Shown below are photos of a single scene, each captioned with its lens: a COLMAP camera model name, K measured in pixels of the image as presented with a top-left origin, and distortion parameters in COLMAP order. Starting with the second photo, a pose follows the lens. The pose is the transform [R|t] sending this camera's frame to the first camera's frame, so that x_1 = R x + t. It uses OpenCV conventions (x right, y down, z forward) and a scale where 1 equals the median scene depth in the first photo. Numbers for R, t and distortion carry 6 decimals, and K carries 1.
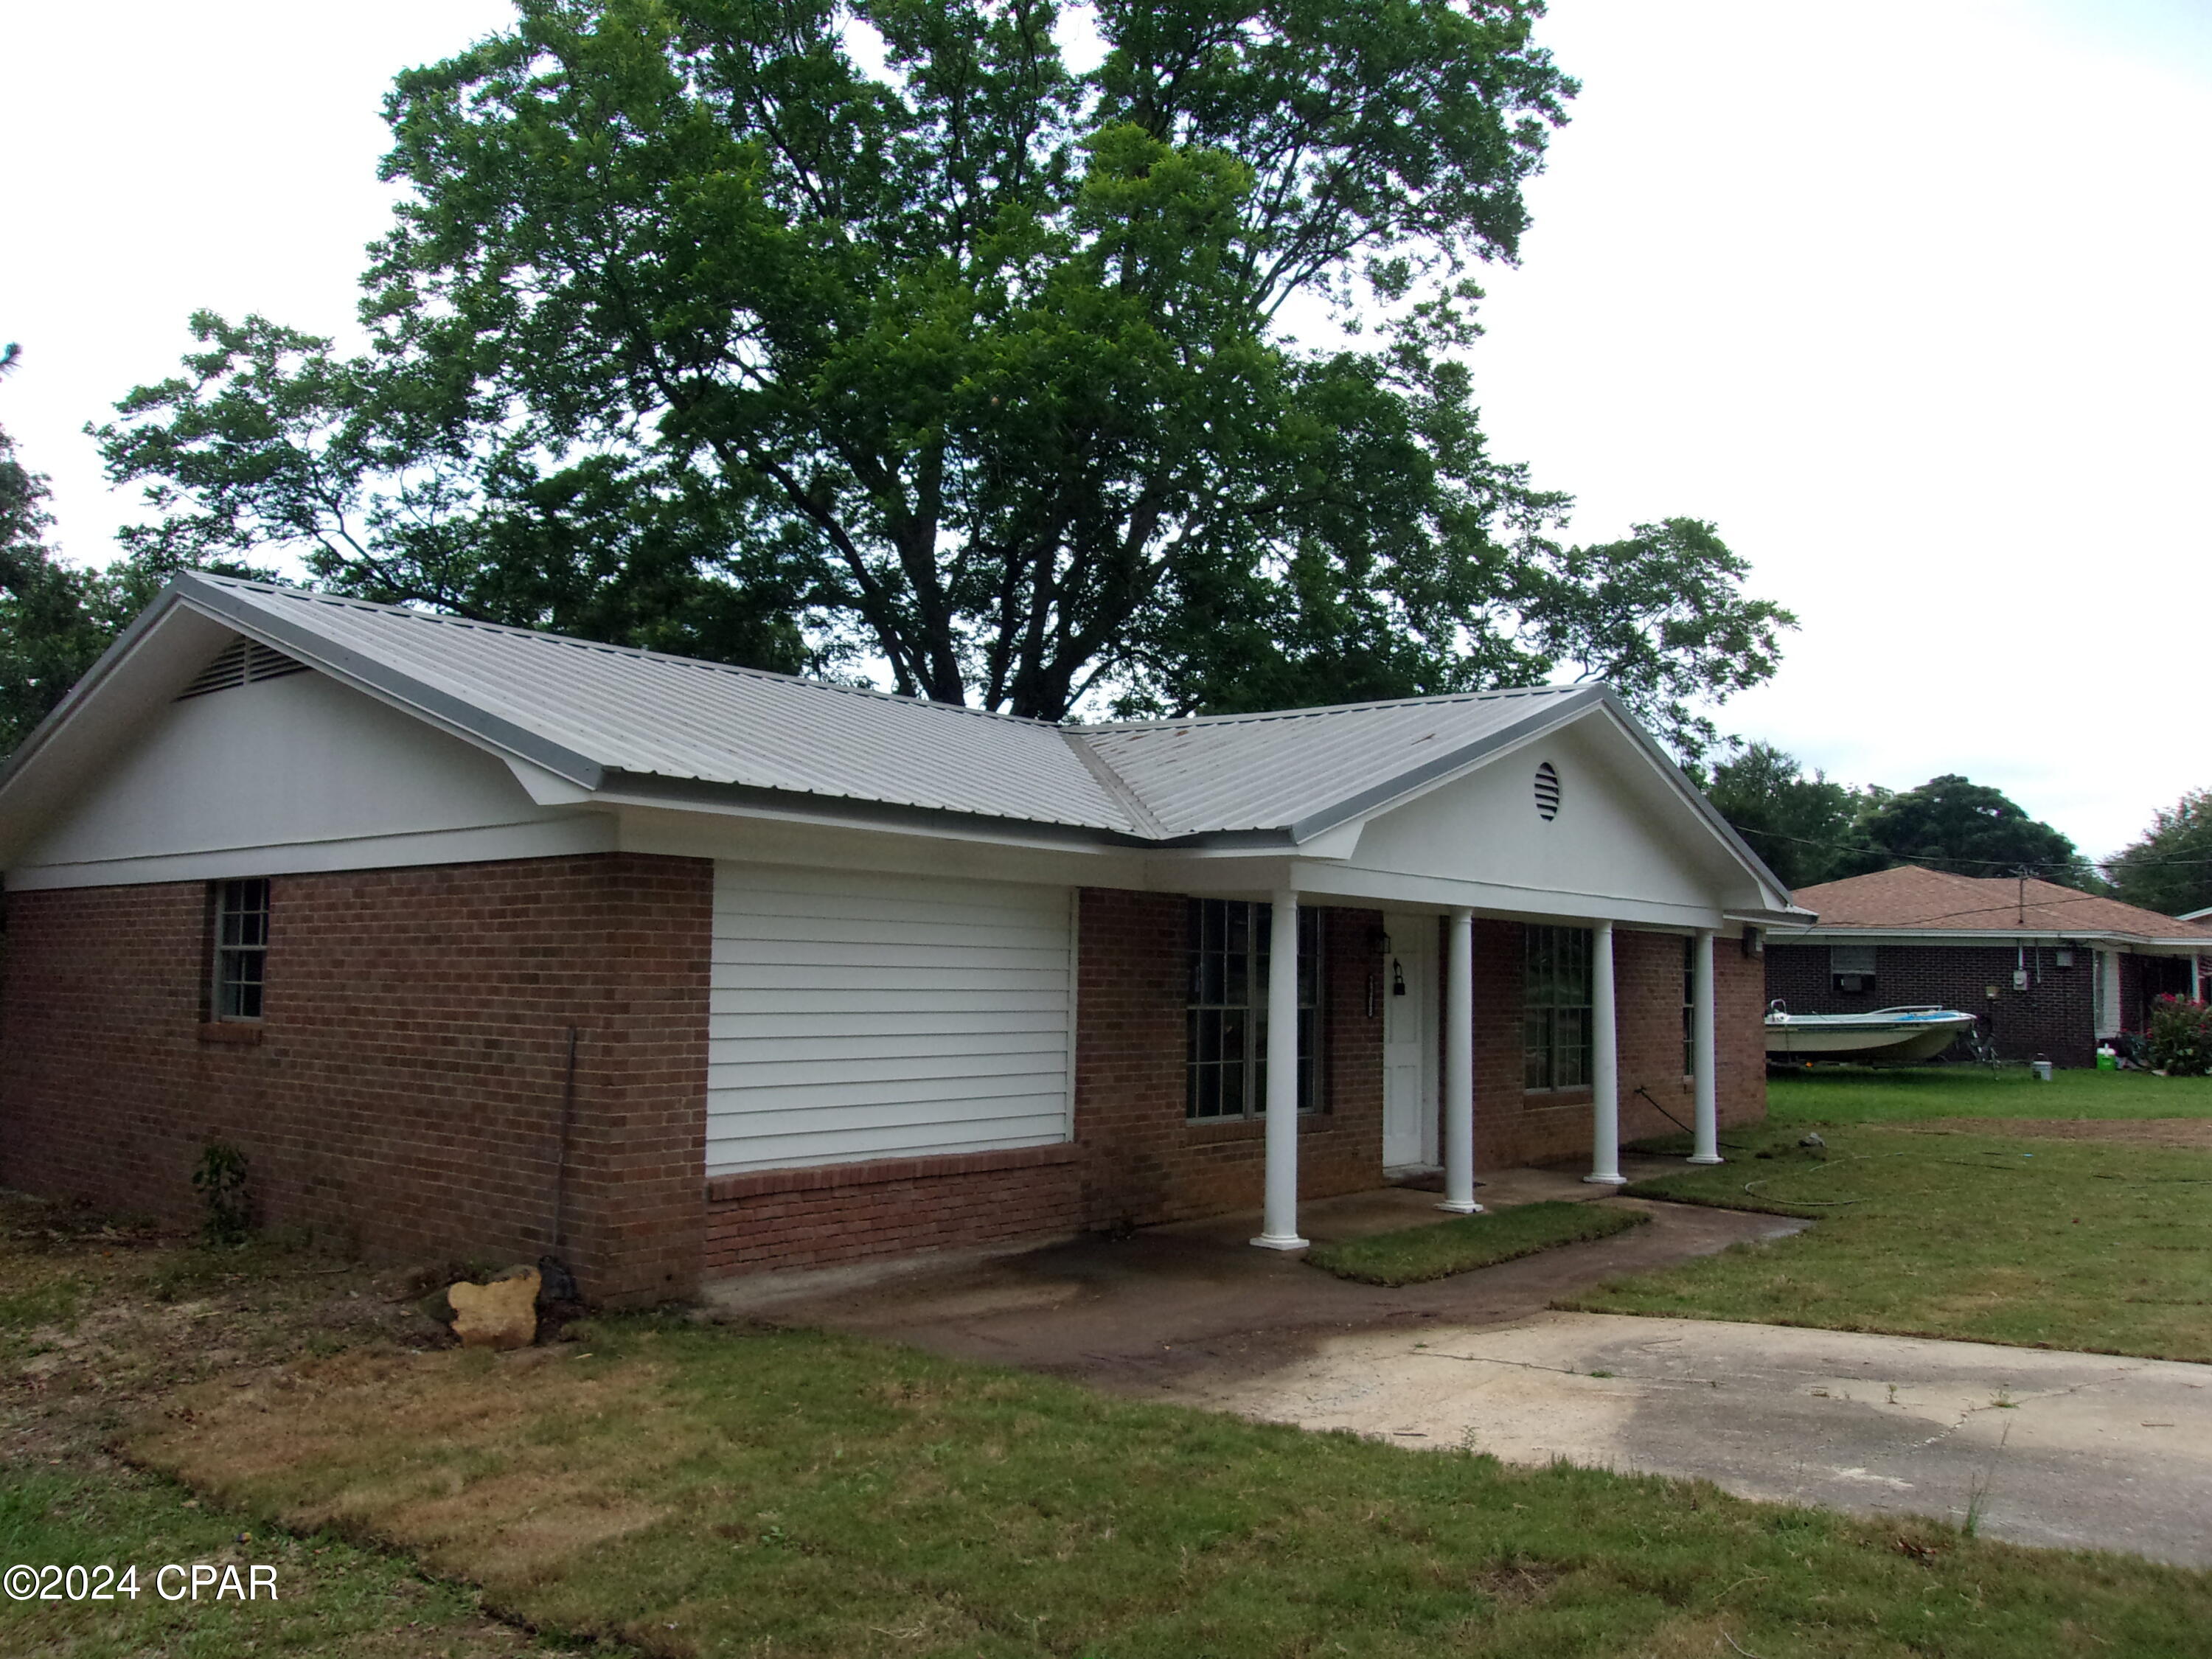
lens RADIAL K [[1747.2, 0, 1105.6], [0, 1747.2, 829.4], [0, 0, 1]] dist [-0.030059, 0.082946]
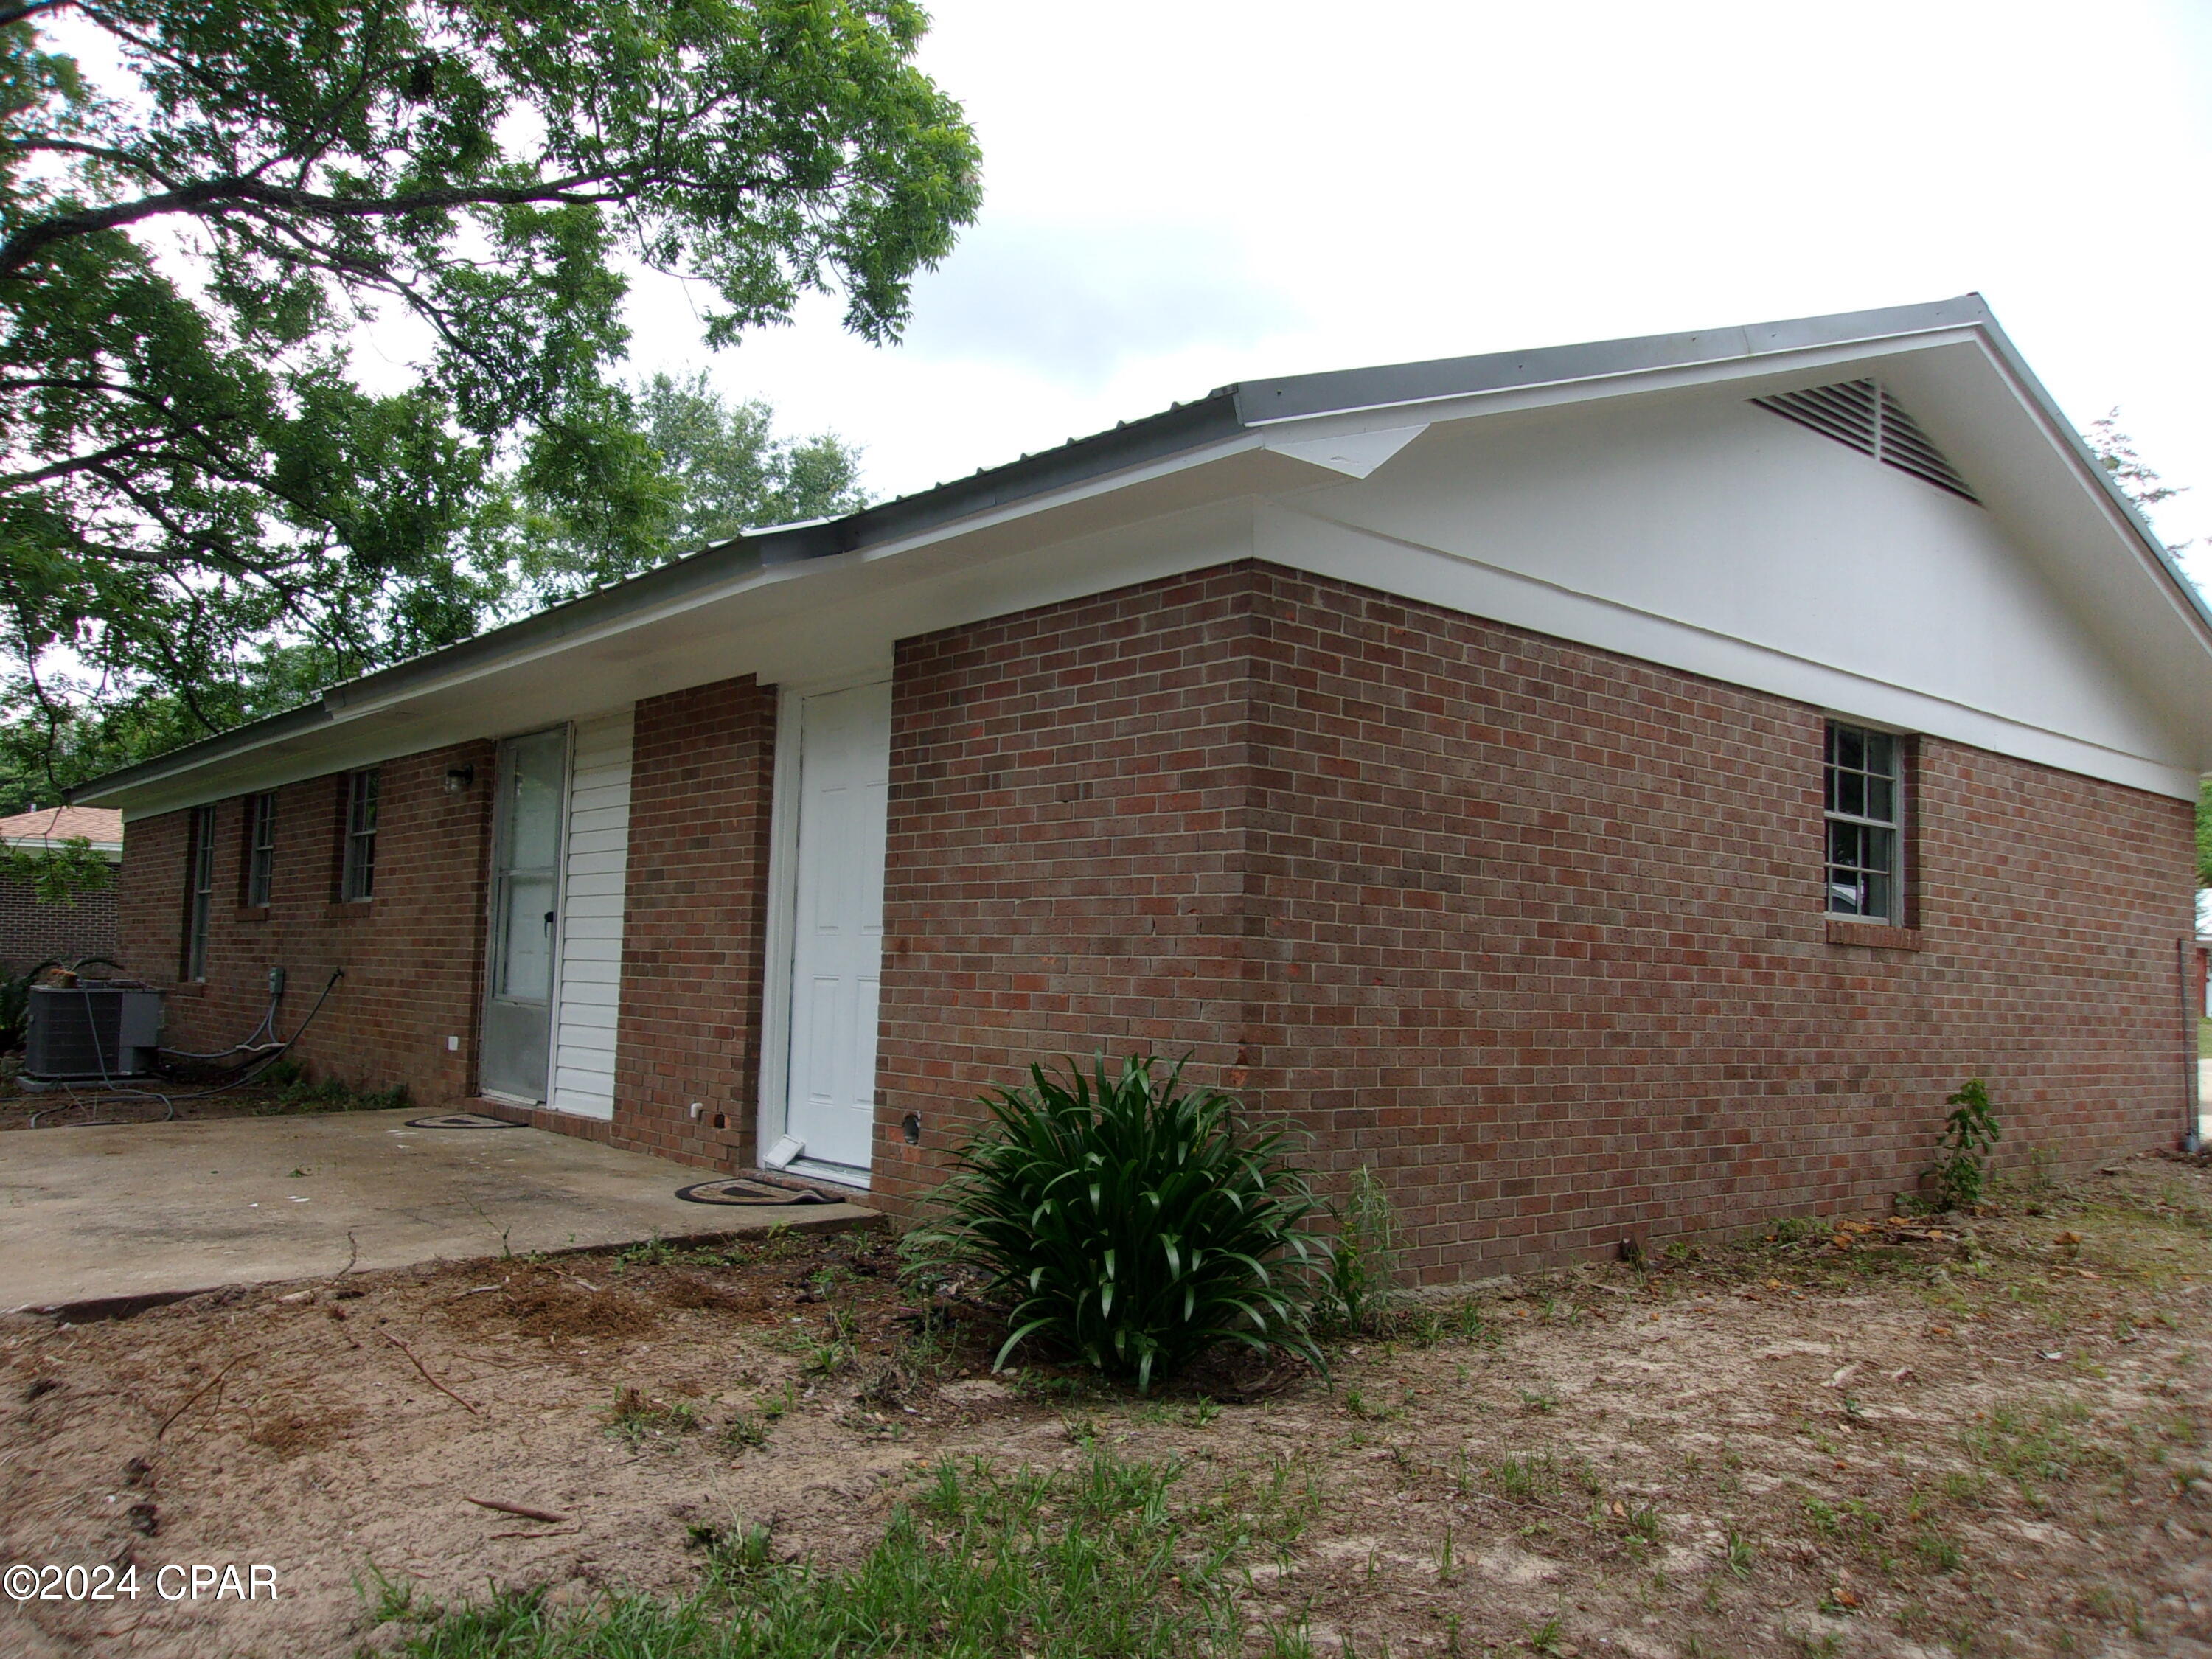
lens RADIAL K [[1747.2, 0, 1107.1], [0, 1747.2, 824.1], [0, 0, 1]] dist [-0.030059, 0.082946]
pose [[0.152500, 0.085784, 0.984573, -1.329698], [-0.112529, 0.991254, -0.068937, 0.164708], [-0.981876, -0.100280, 0.160820, 1.261927]]
